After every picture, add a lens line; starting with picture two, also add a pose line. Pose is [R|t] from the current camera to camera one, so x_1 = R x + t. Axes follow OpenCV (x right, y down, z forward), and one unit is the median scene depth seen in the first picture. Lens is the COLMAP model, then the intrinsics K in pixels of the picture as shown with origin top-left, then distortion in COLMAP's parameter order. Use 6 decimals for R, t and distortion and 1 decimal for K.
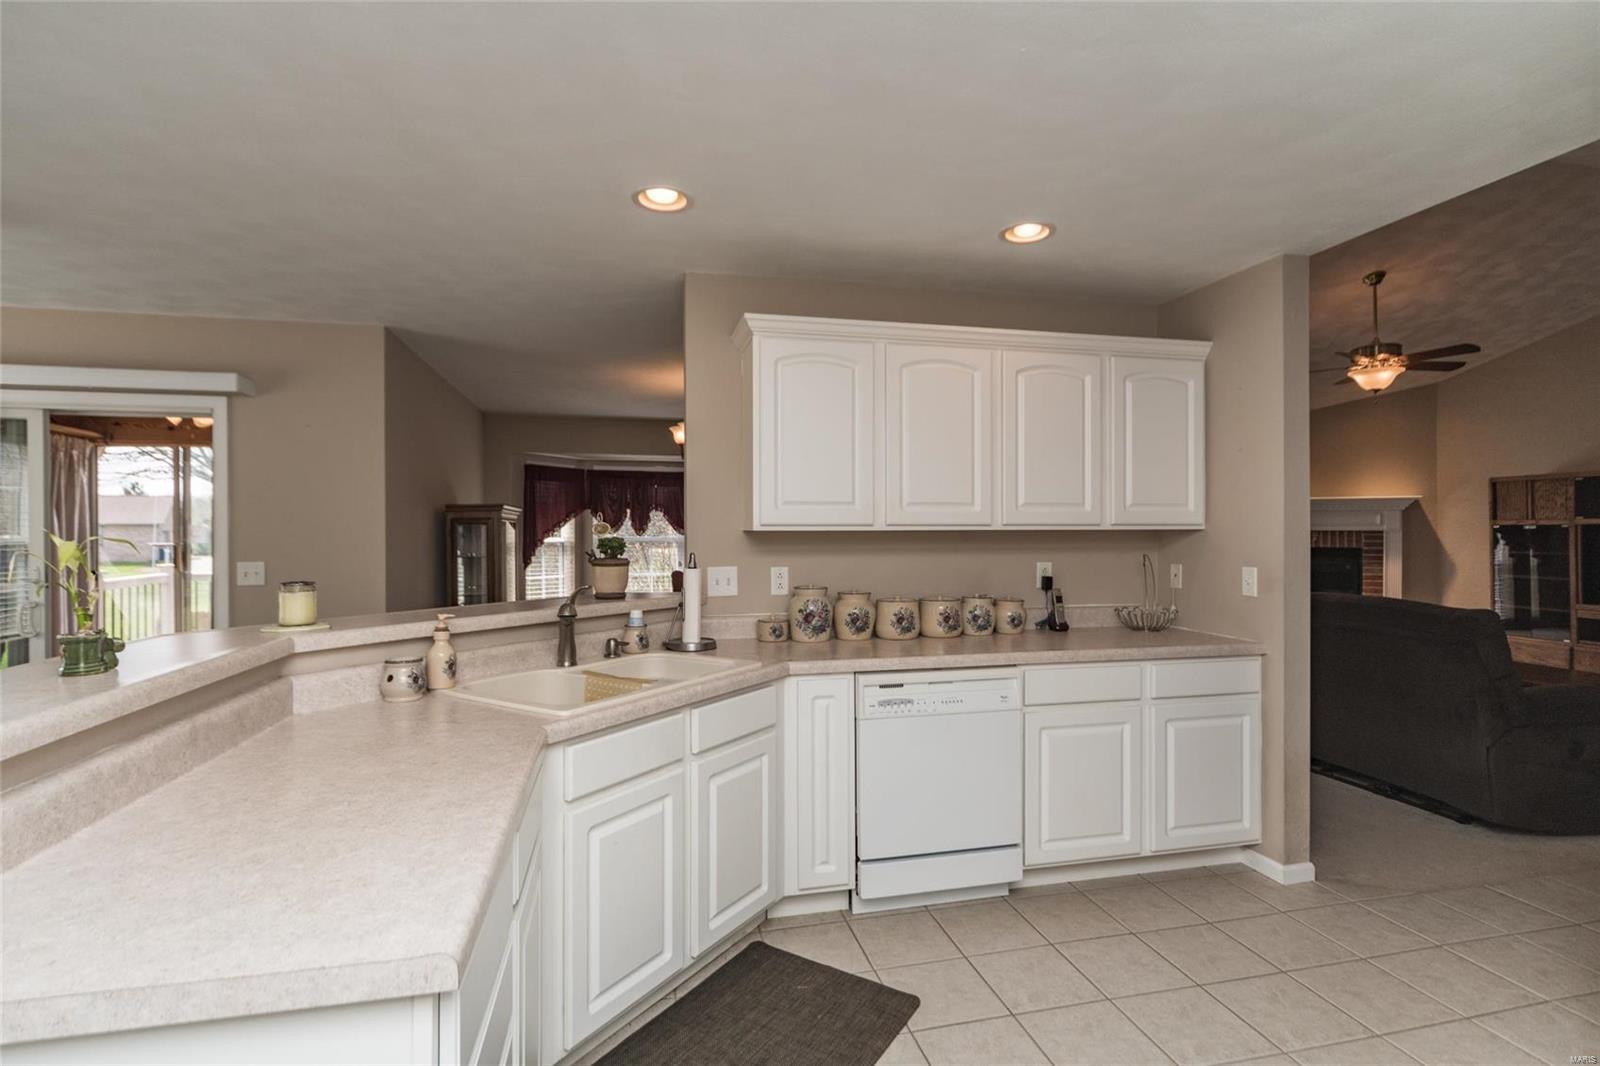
lens RADIAL K [[765.2, 0, 802.7], [0, 765.2, 529.3], [0, 0, 1]] dist [0.002492, 0.001063]
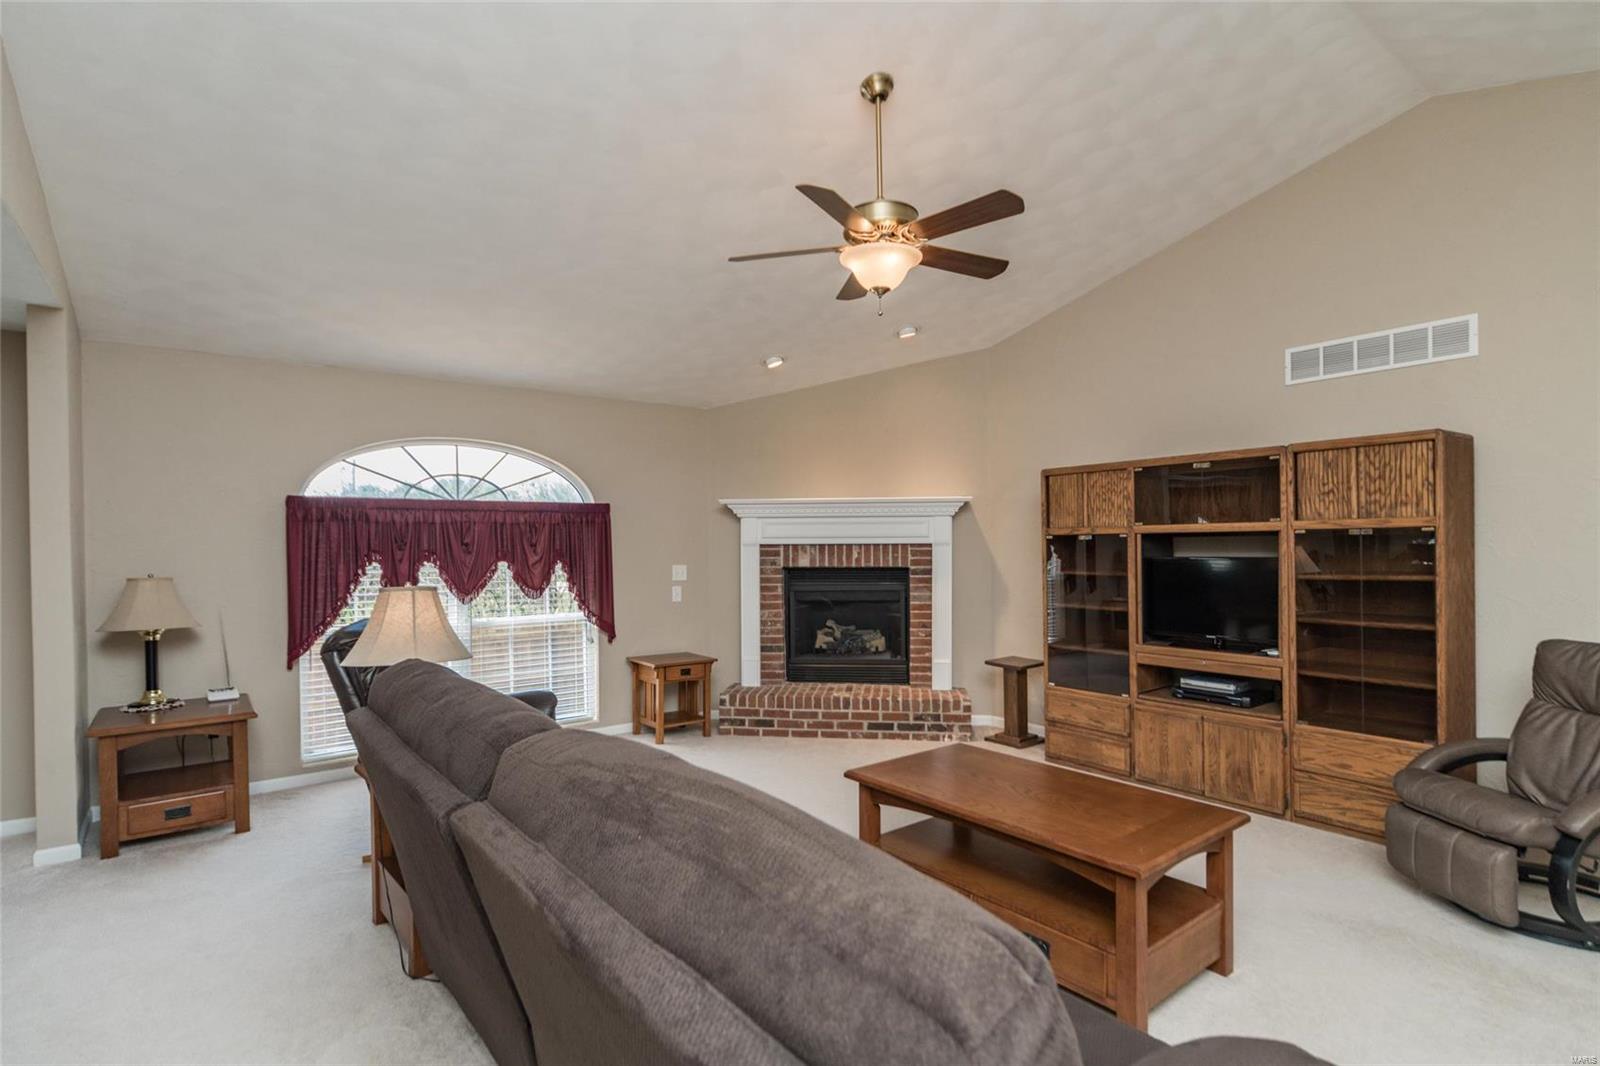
lens RADIAL K [[777.4, 0, 800.0], [0, 777.4, 533.0], [0, 0, 1]] dist [0.004796, 0.001127]
pose [[0.911775, -0.003302, 0.410676, 0.653463], [0.007850, 0.999925, -0.009389, -0.004022], [-0.410615, 0.011784, 0.911733, 0.719875]]
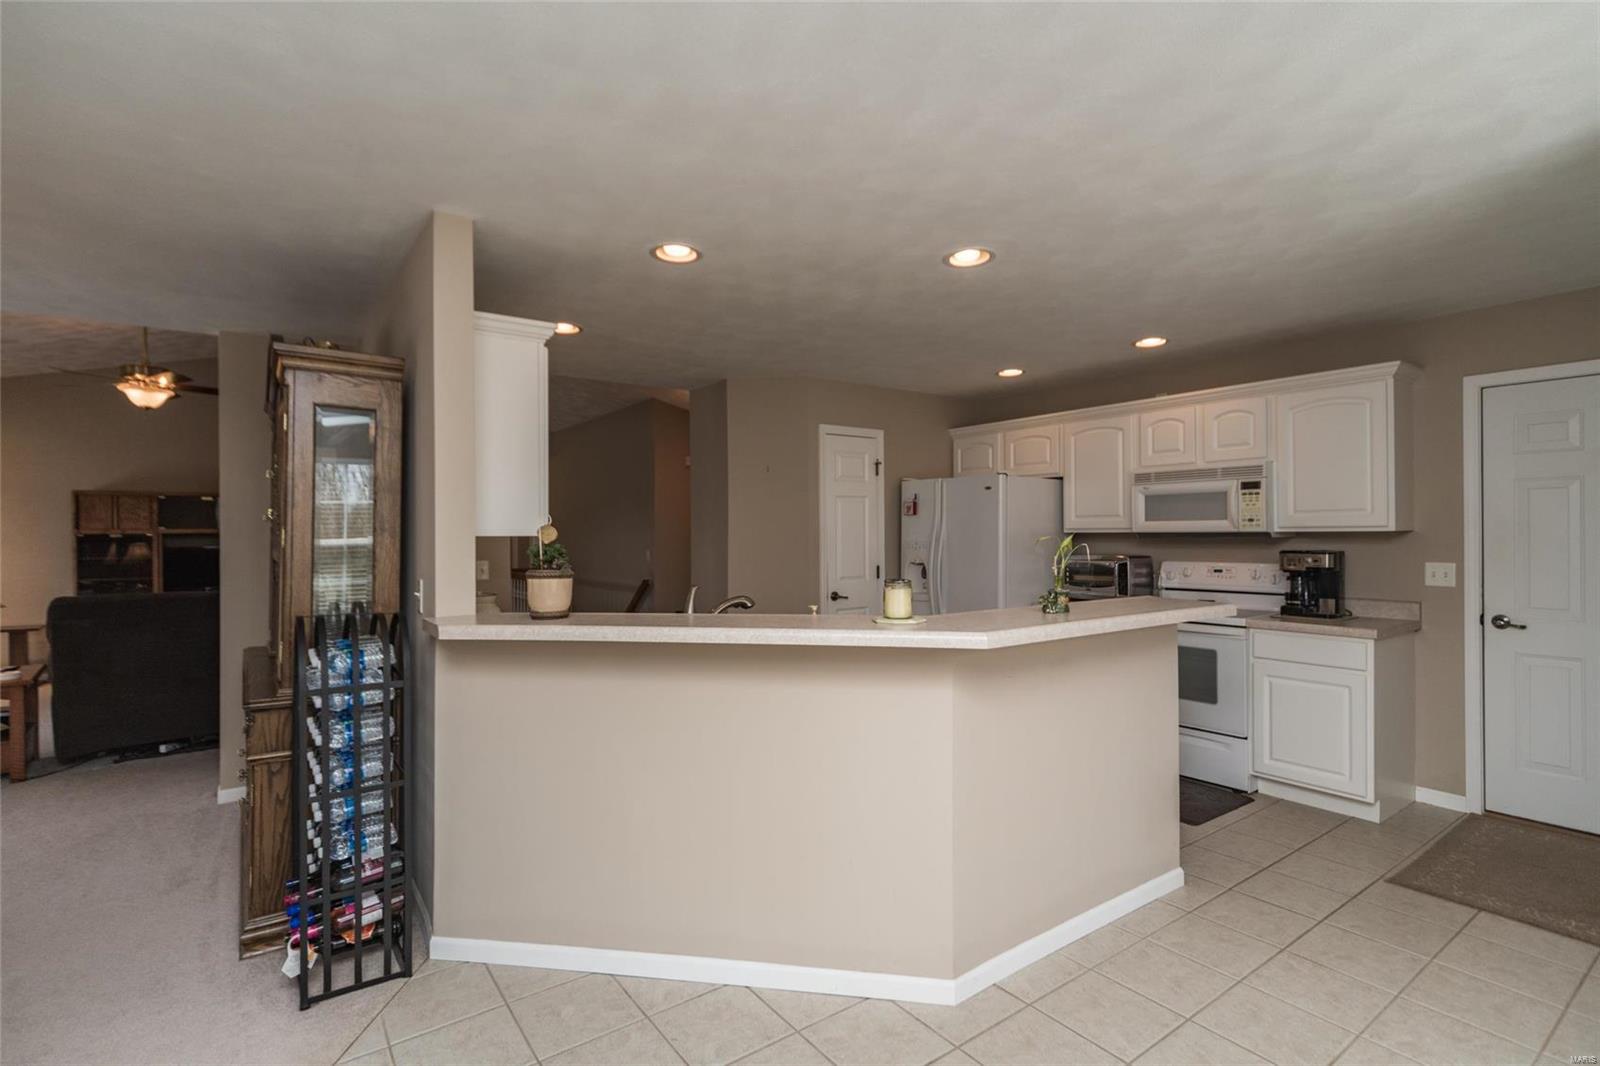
lens RADIAL K [[756.4, 0, 800.0], [0, 756.4, 533.0], [0, 0, 1]] dist [0.005574, 0.000558]
pose [[-0.378956, 0.005173, 0.925400, -0.817561], [0.004962, 0.999981, -0.003558, 0.002915], [-0.925401, 0.003243, -0.378974, 0.779990]]
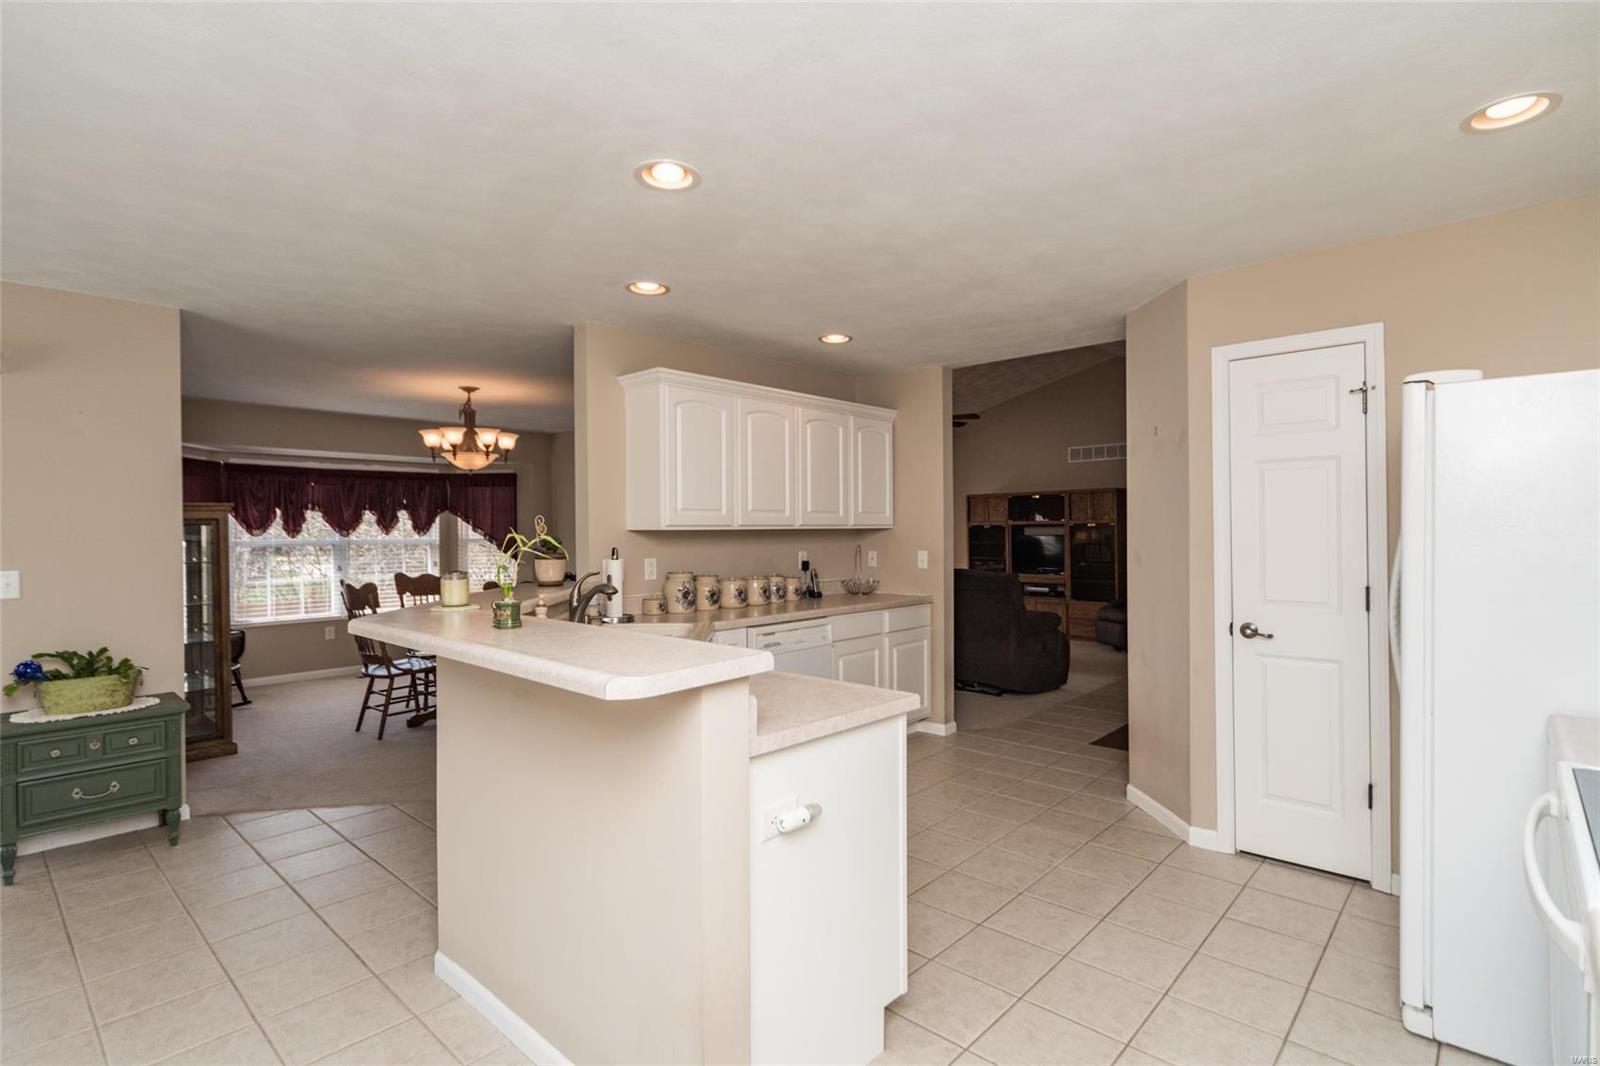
lens RADIAL K [[777.4, 0, 800.0], [0, 777.4, 533.0], [0, 0, 1]] dist [0.004796, 0.001127]
pose [[0.825722, -0.006065, 0.564045, -0.460678], [0.004555, 0.999981, 0.004085, 0.002316], [-0.564059, -0.000804, 0.825734, -0.186155]]
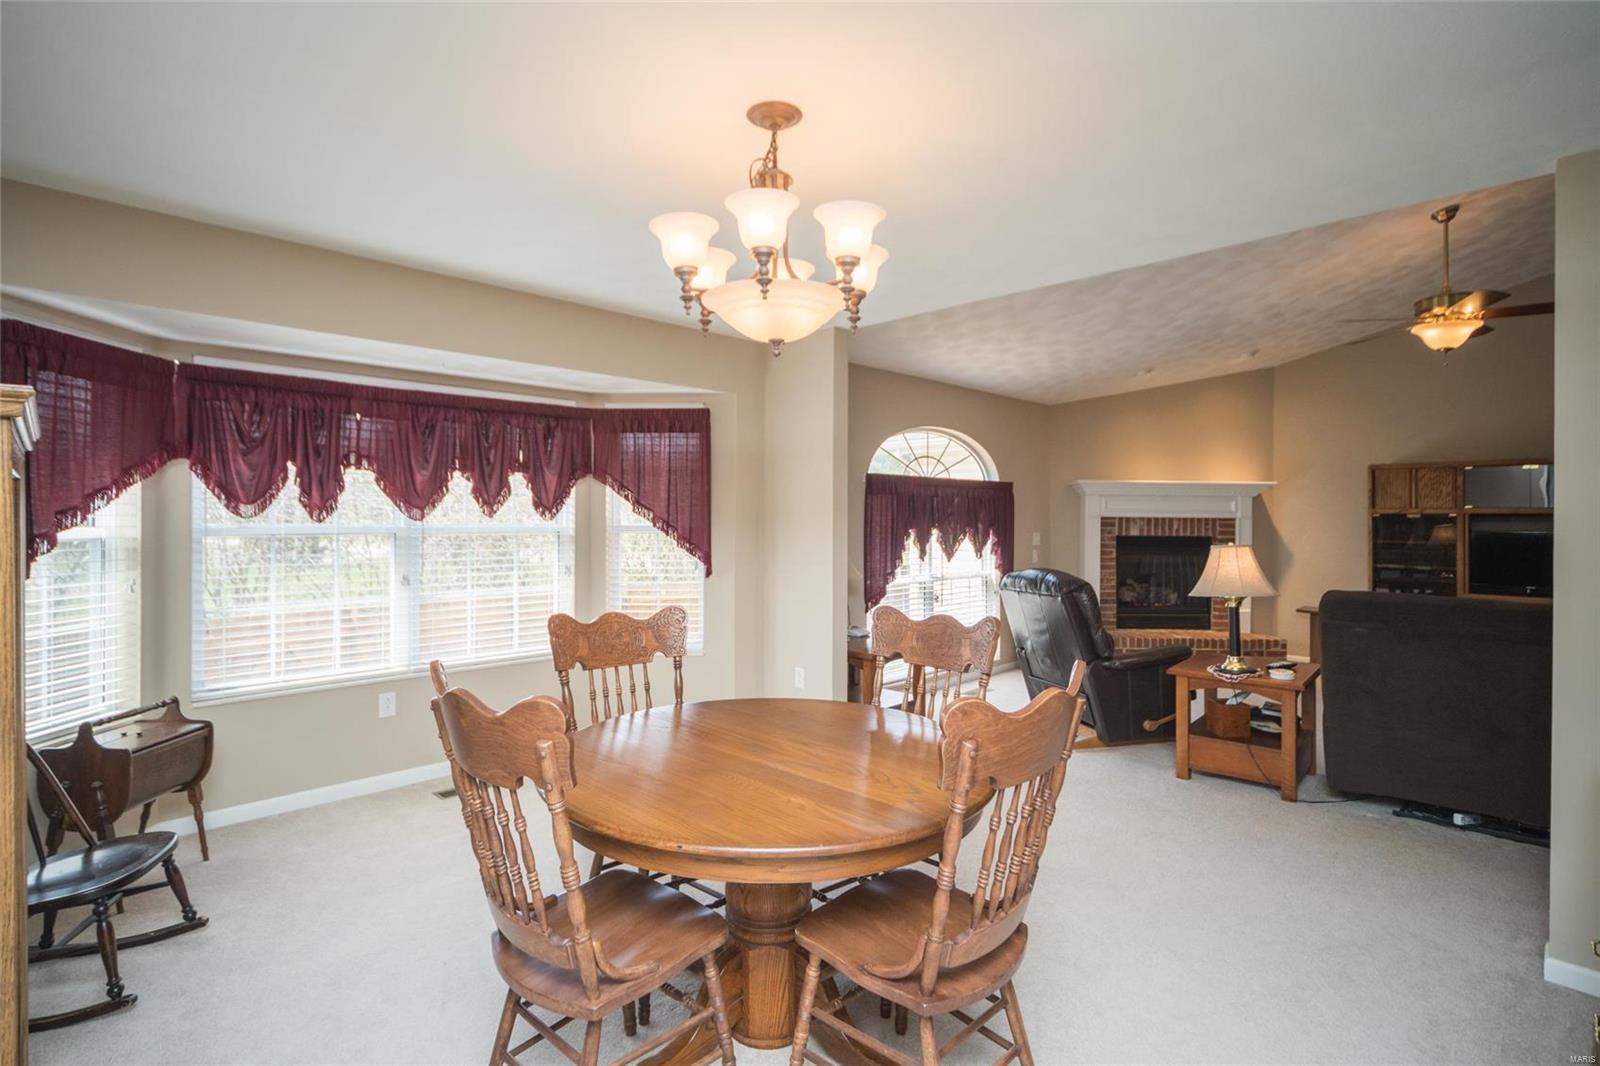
lens RADIAL K [[784.0, 0, 786.4], [0, 784.0, 513.9], [0, 0, 1]] dist [-0.003202, -0.000809]
pose [[0.859275, 0.007613, 0.511458, -0.411785], [-0.008707, 0.999962, -0.000257, 0.002632], [-0.511440, -0.004232, 0.859308, 0.895234]]
